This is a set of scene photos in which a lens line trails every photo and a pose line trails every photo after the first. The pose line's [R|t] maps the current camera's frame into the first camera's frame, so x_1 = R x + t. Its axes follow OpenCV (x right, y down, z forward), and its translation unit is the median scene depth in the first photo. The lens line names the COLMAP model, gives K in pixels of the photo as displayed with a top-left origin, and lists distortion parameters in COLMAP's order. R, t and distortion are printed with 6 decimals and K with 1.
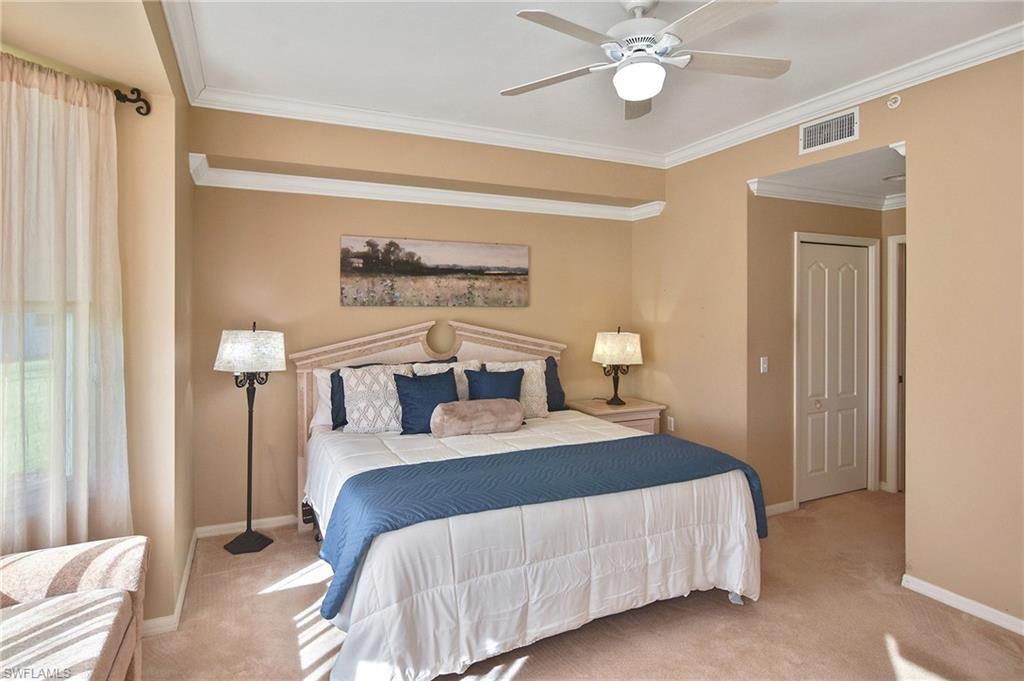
lens RADIAL K [[568.1, 0, 511.7], [0, 568.1, 299.7], [0, 0, 1]] dist [-0.004485, -0.004069]
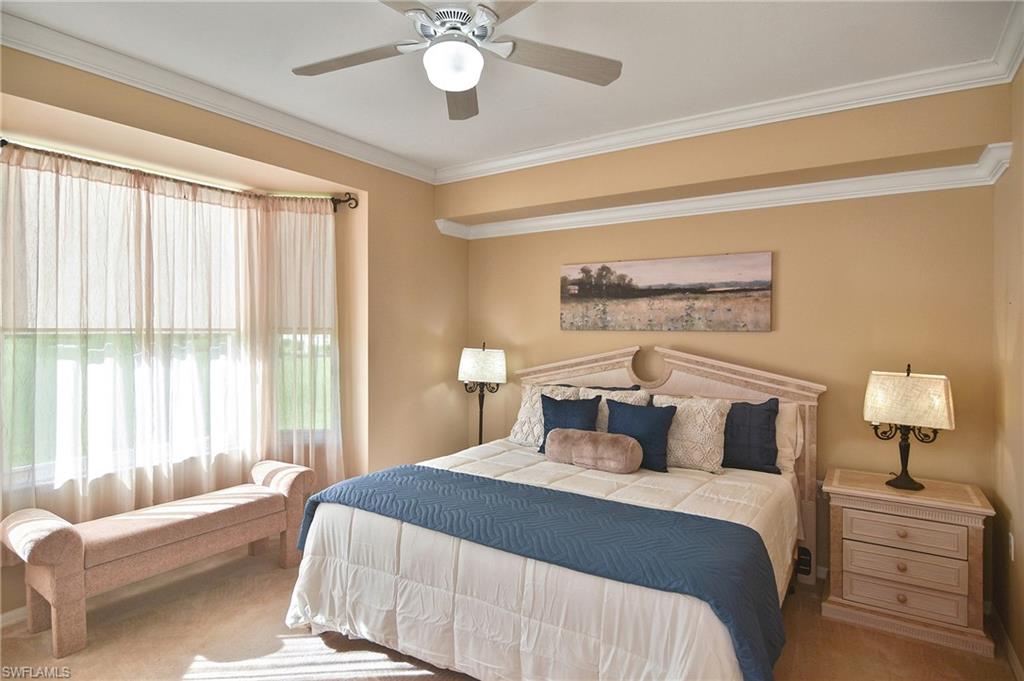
lens RADIAL K [[556.3, 0, 508.2], [0, 556.3, 335.0], [0, 0, 1]] dist [0.000455, 0.000075]
pose [[0.514540, 0.010360, -0.857404, 0.540842], [0.009866, 0.999789, 0.018001, 0.000288], [0.857409, -0.017721, 0.514330, 0.346150]]
